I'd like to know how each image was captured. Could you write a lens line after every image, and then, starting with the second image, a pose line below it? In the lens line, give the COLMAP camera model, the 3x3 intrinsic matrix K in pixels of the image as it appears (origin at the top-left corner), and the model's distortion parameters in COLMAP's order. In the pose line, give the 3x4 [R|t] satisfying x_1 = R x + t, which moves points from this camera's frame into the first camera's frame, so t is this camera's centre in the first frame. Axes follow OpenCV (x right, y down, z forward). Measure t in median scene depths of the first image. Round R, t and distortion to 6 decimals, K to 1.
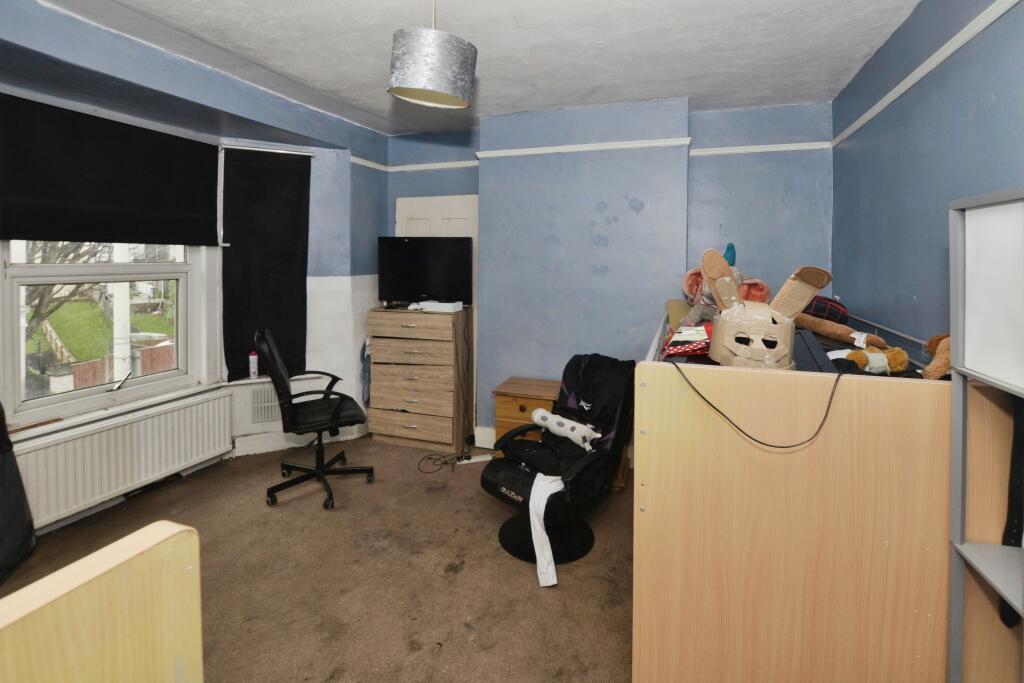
lens RADIAL K [[494.8, 0, 512.7], [0, 494.8, 282.5], [0, 0, 1]] dist [-0.026471, 0.000343]
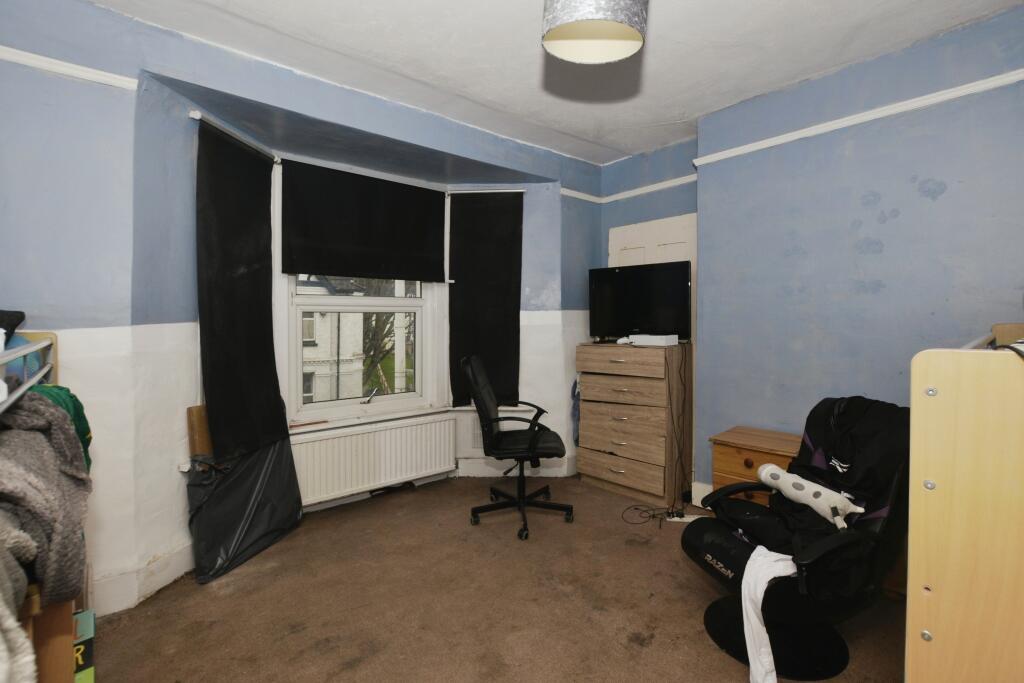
lens RADIAL K [[464.9, 0, 512.0], [0, 464.9, 341.5], [0, 0, 1]] dist [-0.028875, 0.000239]
pose [[0.869939, 0.004759, -0.493136, 0.052120], [-0.013284, 0.999817, -0.013786, 0.073370], [0.492980, 0.018544, 0.869843, 0.164517]]
